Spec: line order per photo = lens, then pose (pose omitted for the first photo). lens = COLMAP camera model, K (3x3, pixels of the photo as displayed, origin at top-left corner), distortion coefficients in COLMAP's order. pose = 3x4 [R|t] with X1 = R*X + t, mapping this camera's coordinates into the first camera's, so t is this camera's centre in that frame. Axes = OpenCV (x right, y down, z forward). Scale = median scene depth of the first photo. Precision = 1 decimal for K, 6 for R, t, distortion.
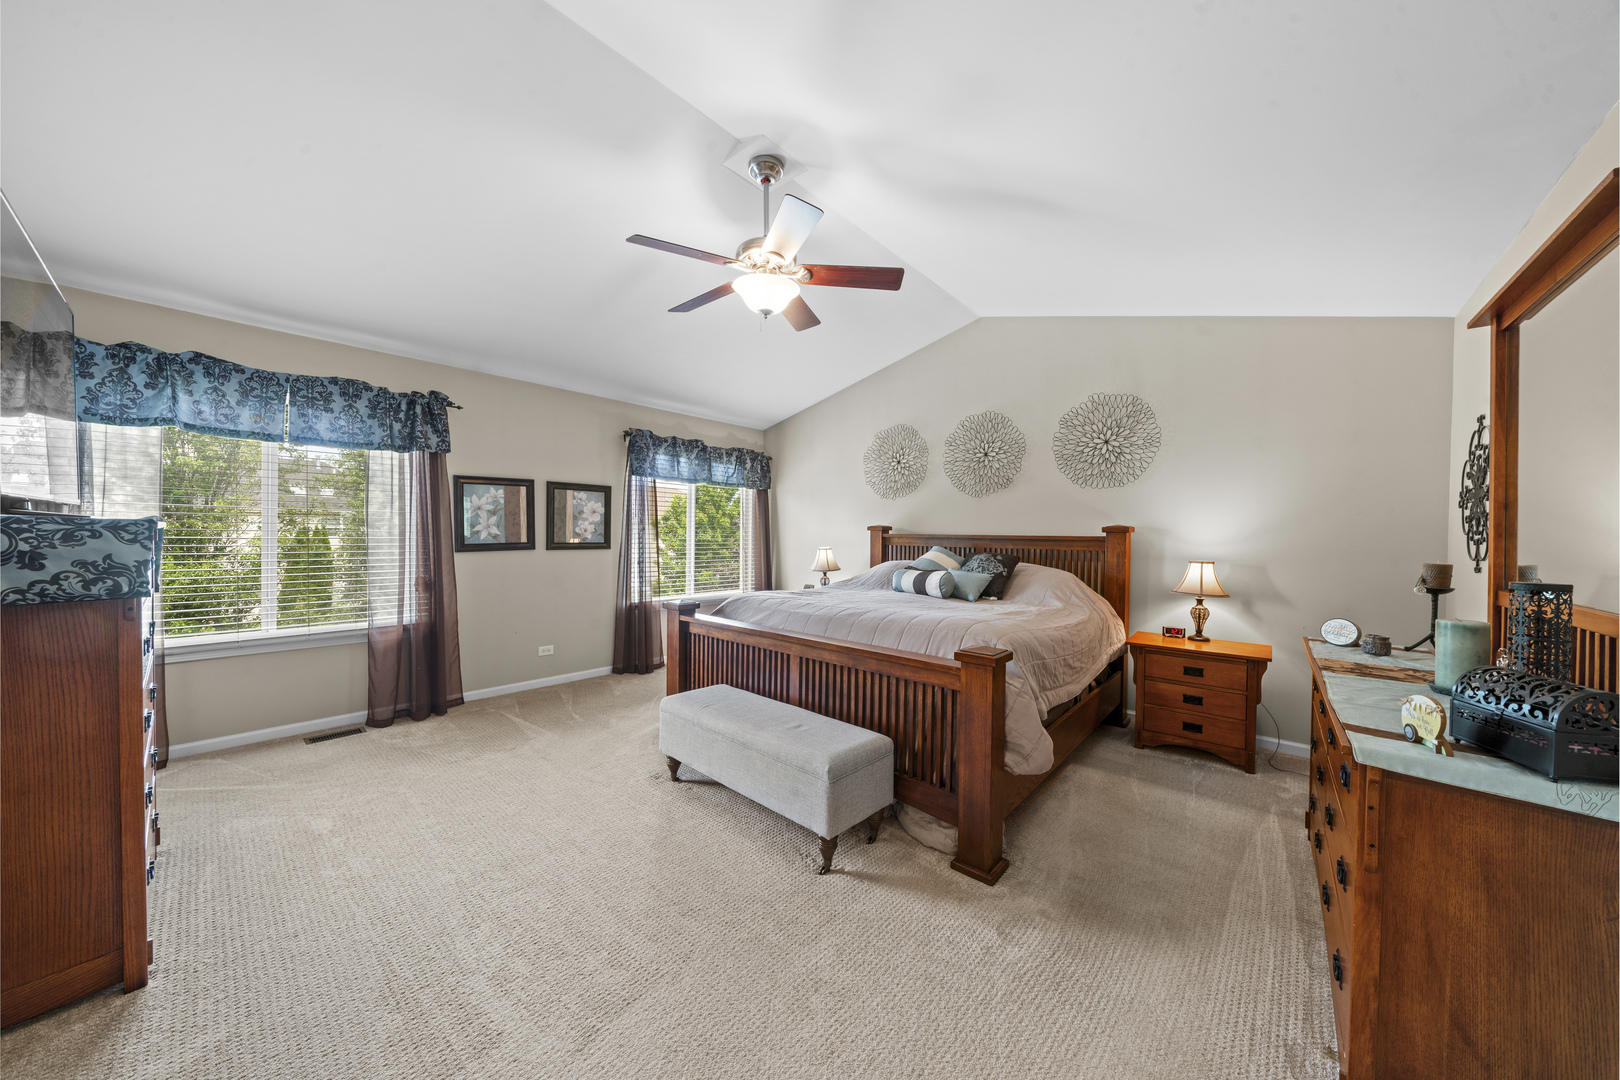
lens RADIAL K [[547.6, 0, 803.8], [0, 547.6, 545.8], [0, 0, 1]] dist [-0.005945, -0.000428]
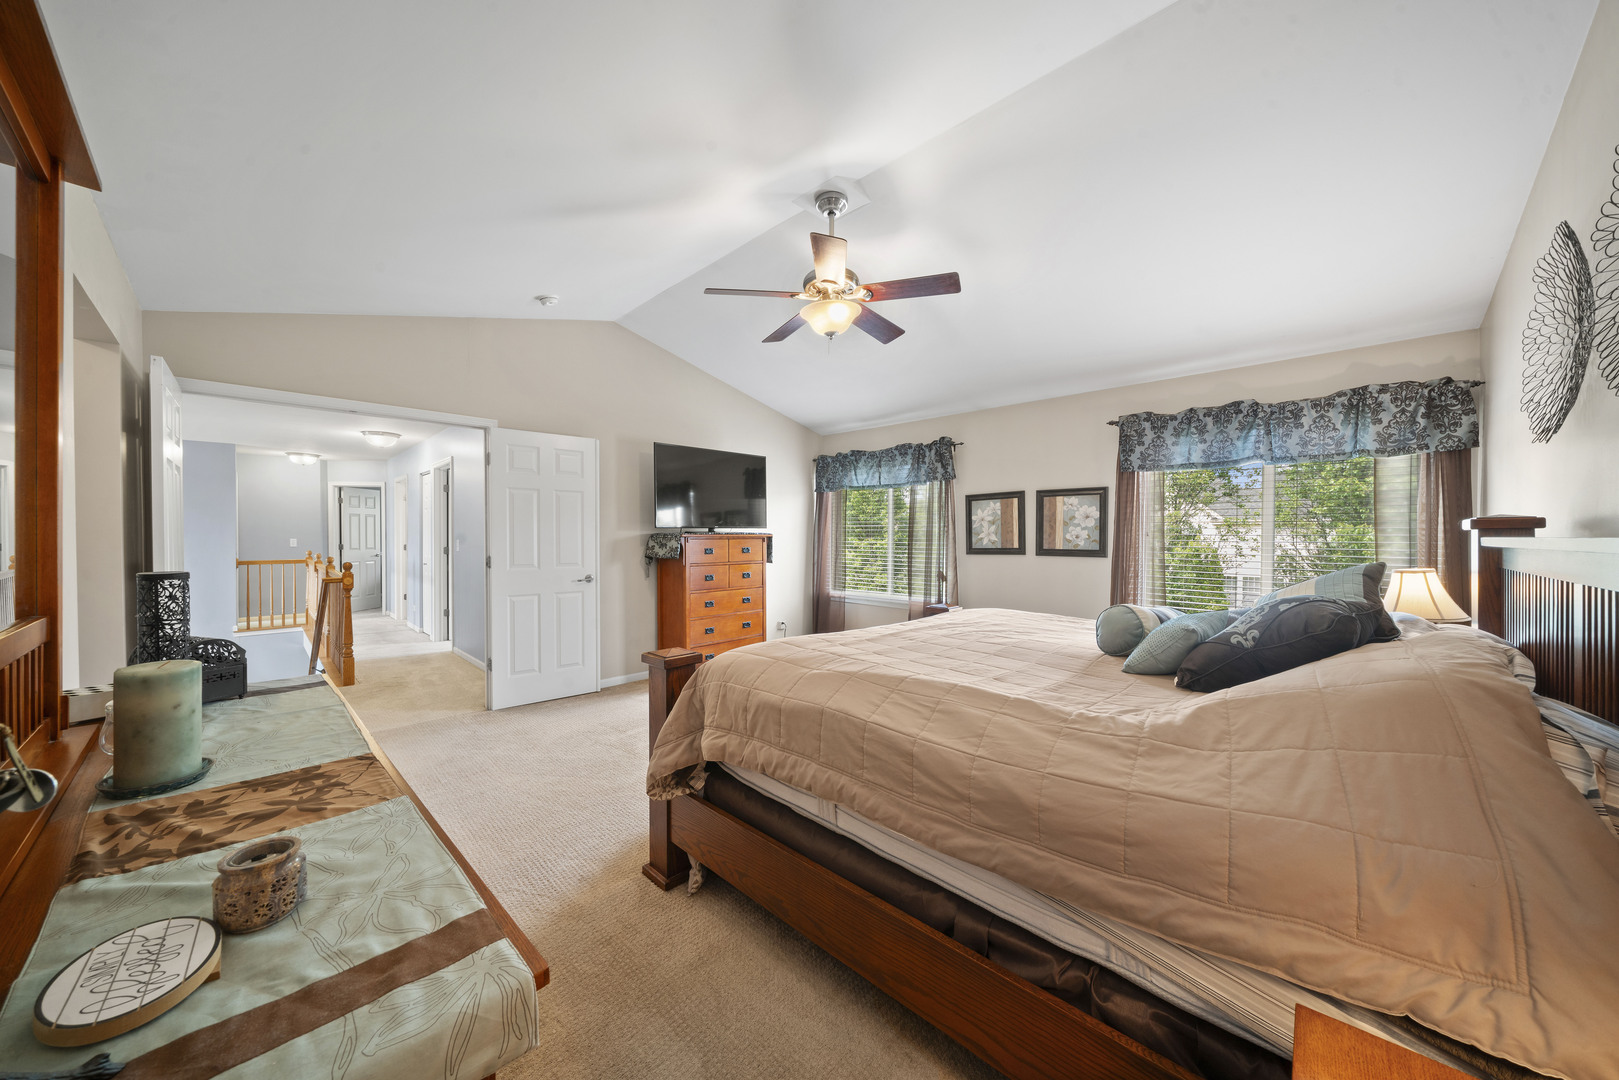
lens RADIAL K [[547.3, 0, 803.4], [0, 547.3, 541.5], [0, 0, 1]] dist [-0.005945, -0.000428]
pose [[-0.034778, -0.010910, -0.999336, 0.612393], [-0.034271, 0.999365, -0.009718, 0.006418], [0.998807, 0.033910, -0.035130, 0.596393]]
